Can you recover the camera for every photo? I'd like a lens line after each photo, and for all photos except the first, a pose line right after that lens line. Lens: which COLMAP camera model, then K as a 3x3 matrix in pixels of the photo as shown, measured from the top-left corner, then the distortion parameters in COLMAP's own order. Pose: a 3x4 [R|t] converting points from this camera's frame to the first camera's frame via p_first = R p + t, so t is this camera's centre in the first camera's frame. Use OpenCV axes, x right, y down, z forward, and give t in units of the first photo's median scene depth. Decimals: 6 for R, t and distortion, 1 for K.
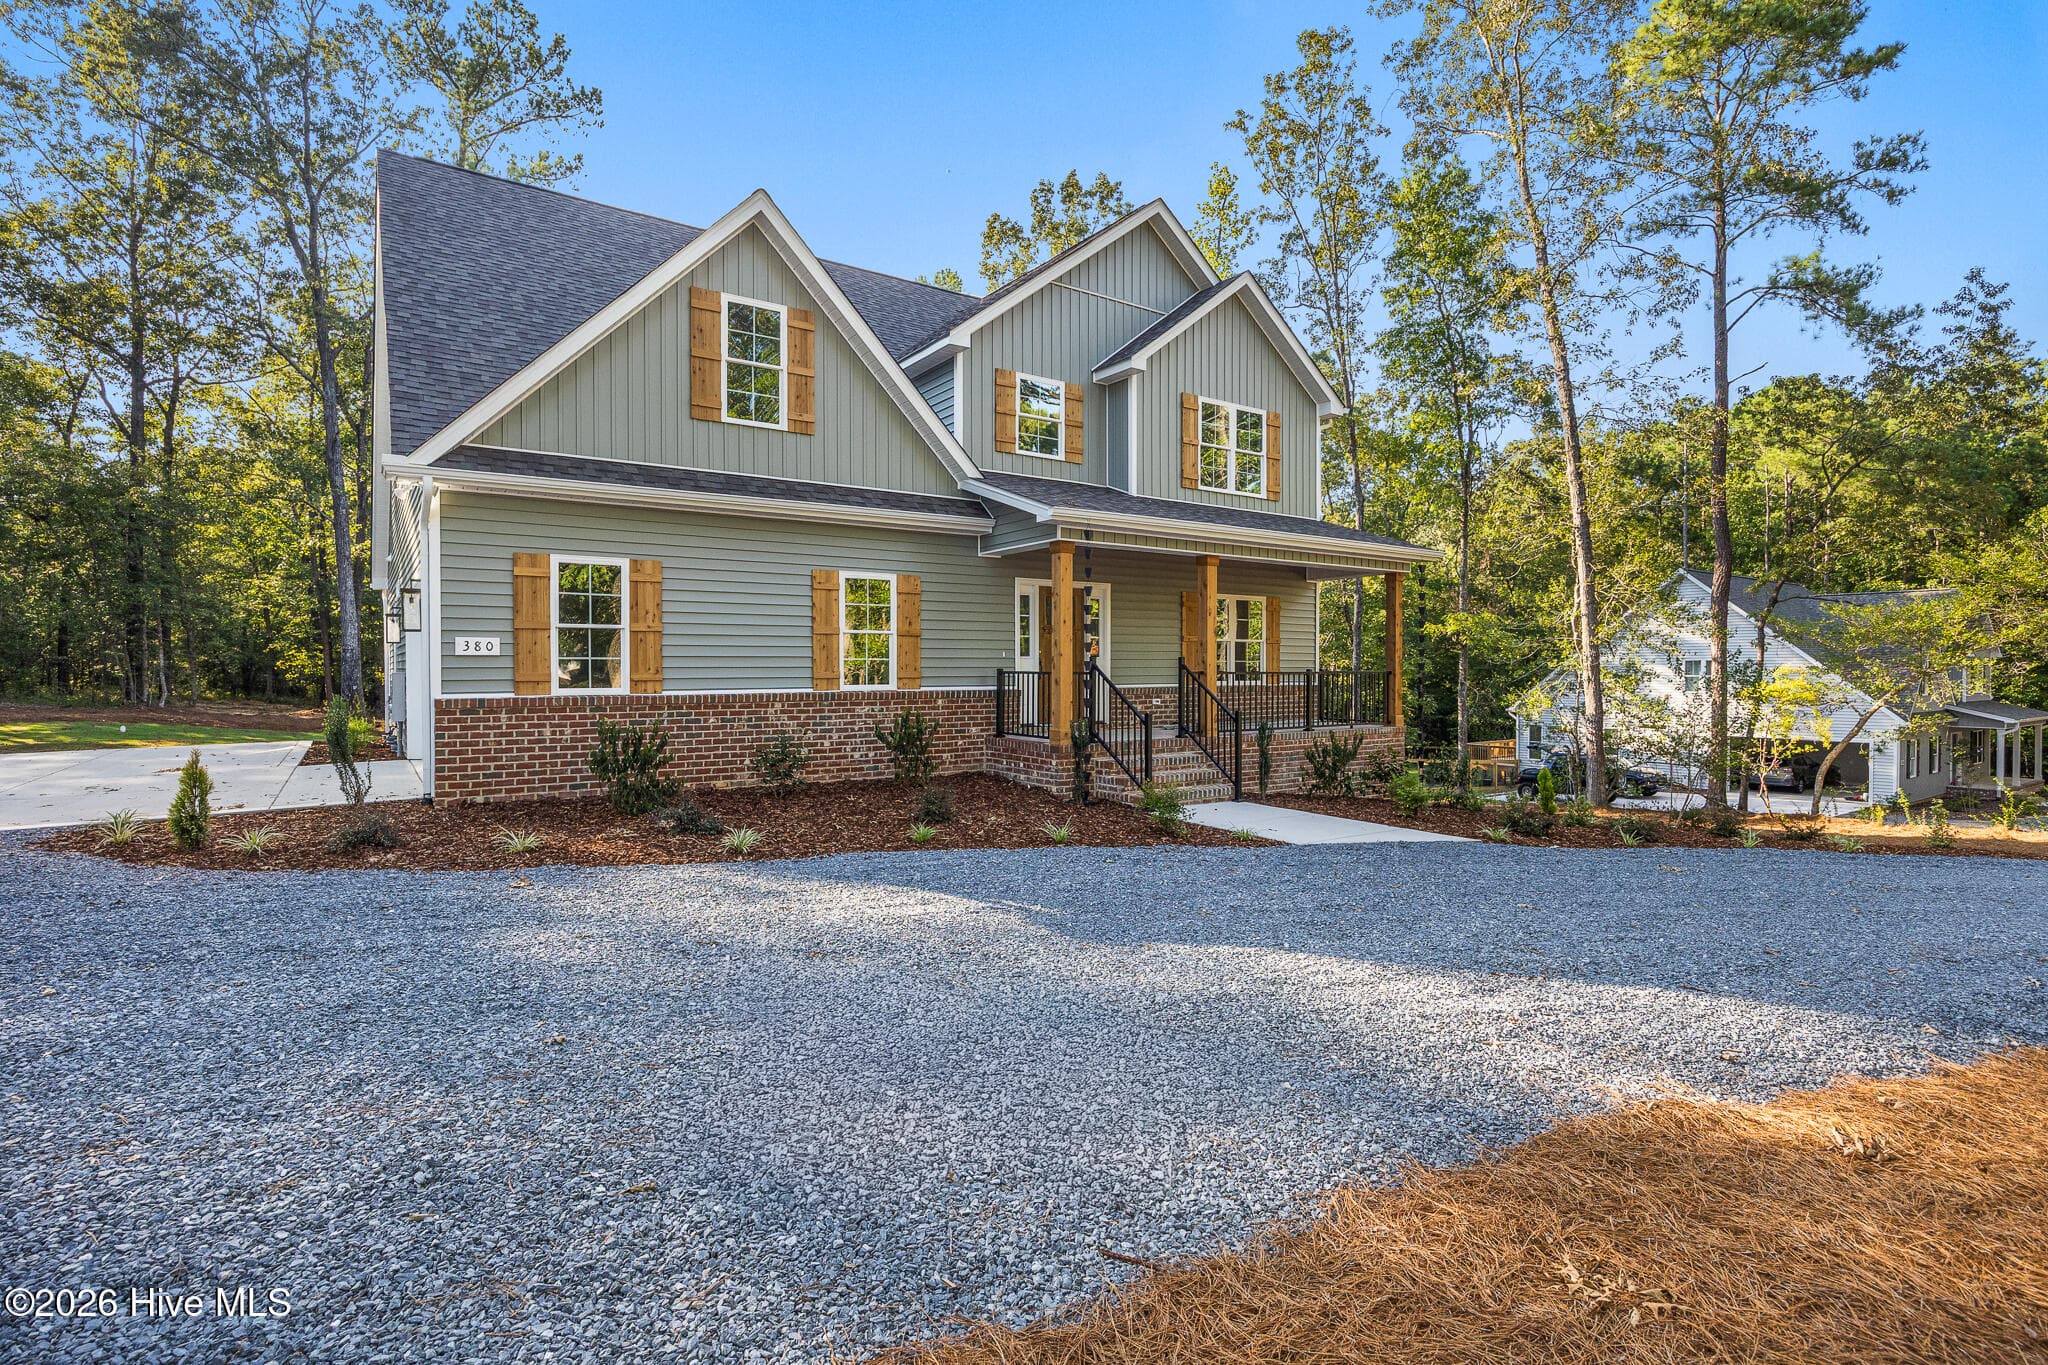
lens RADIAL K [[975.9, 0, 1031.0], [0, 975.9, 689.4], [0, 0, 1]] dist [-0.007571, -0.000464]
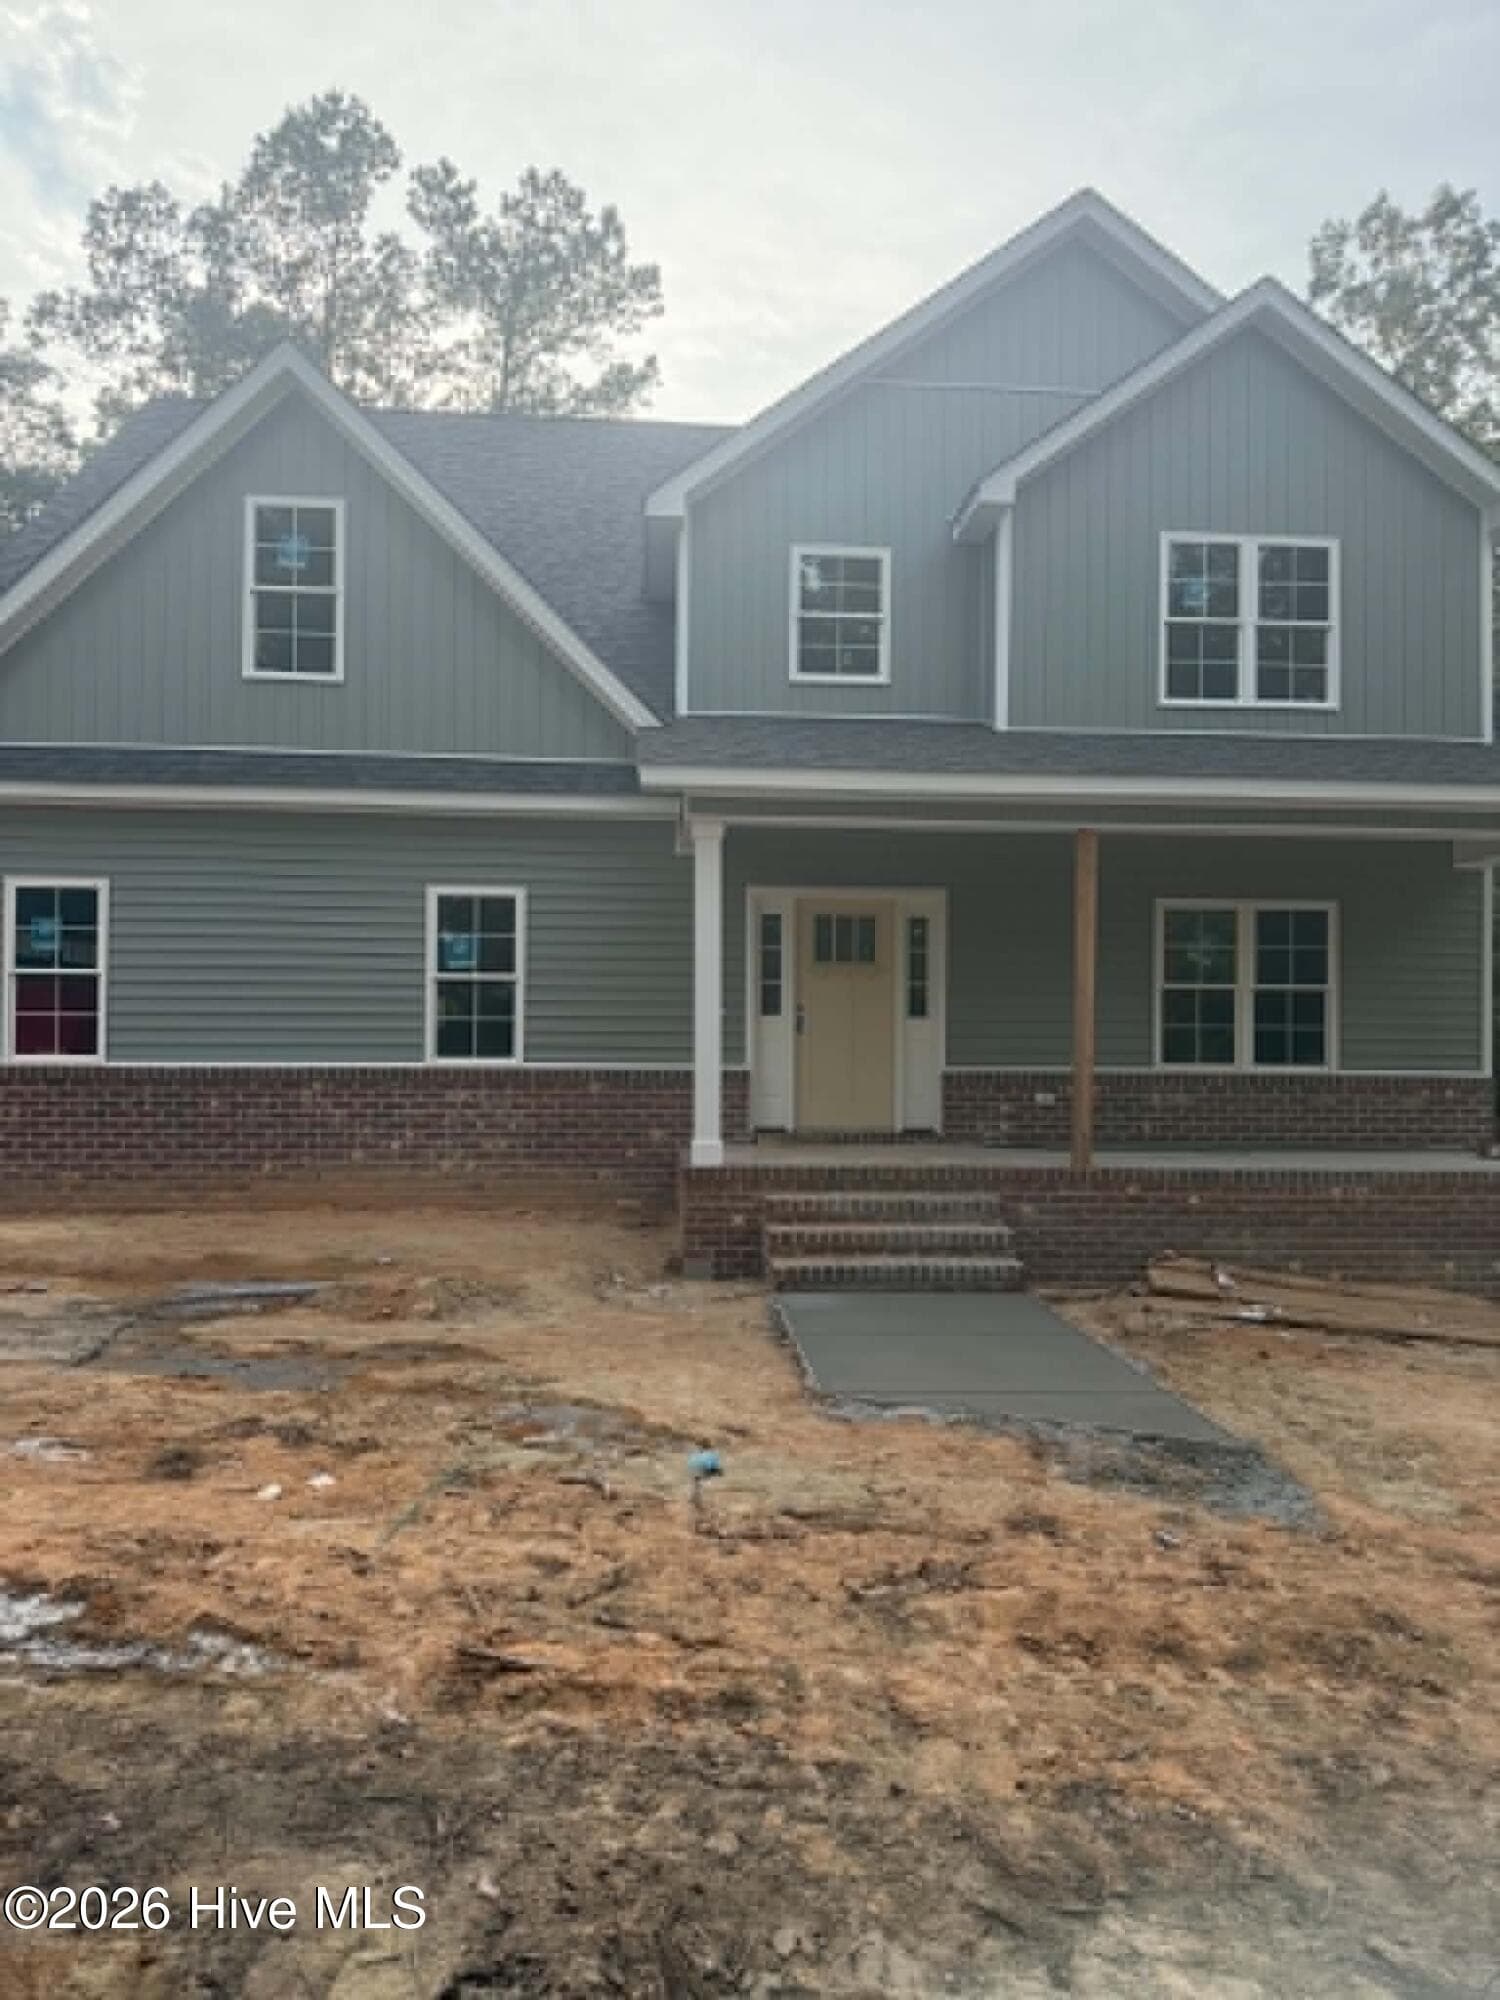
lens RADIAL K [[1414.5, 0, 762.6], [0, 1414.5, 1002.9], [0, 0, 1]] dist [0.061474, -0.060024]
pose [[0.867832, -0.001710, -0.496854, 0.462584], [-0.021353, 0.998942, -0.040735, -0.006782], [0.496398, 0.045960, 0.866878, 0.273355]]
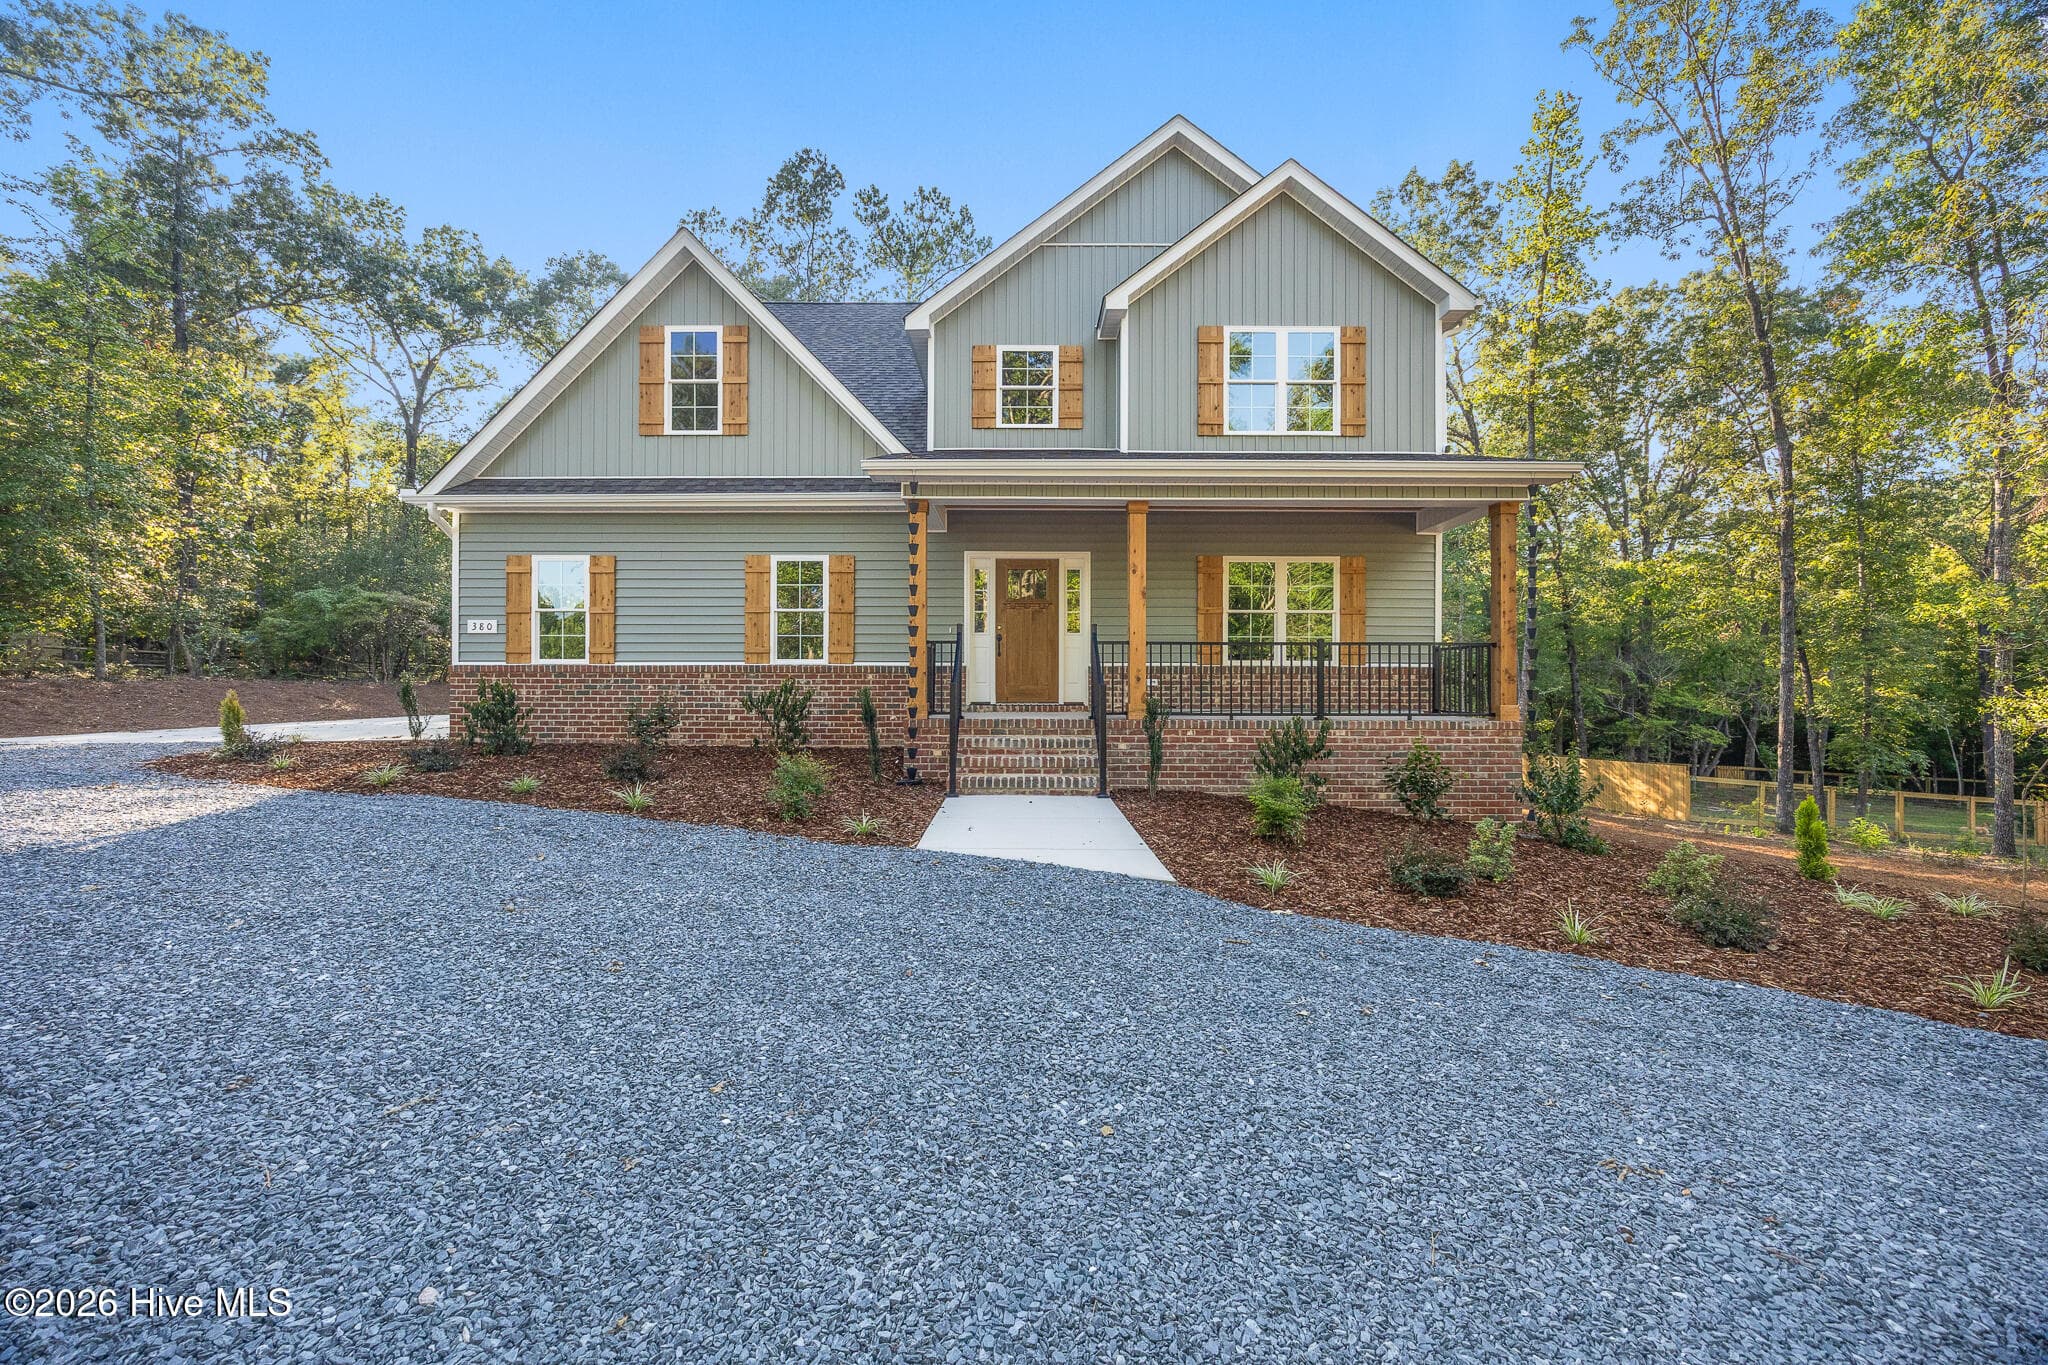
lens RADIAL K [[780.2, 0, 1021.7], [0, 780.2, 680.8], [0, 0, 1]] dist [-0.002357, 0.002905]
pose [[0.821601, 0.000009, -0.570063, 0.515930], [-0.015532, 0.999629, -0.022369, 0.033746], [0.569851, 0.027233, 0.821296, 0.429691]]
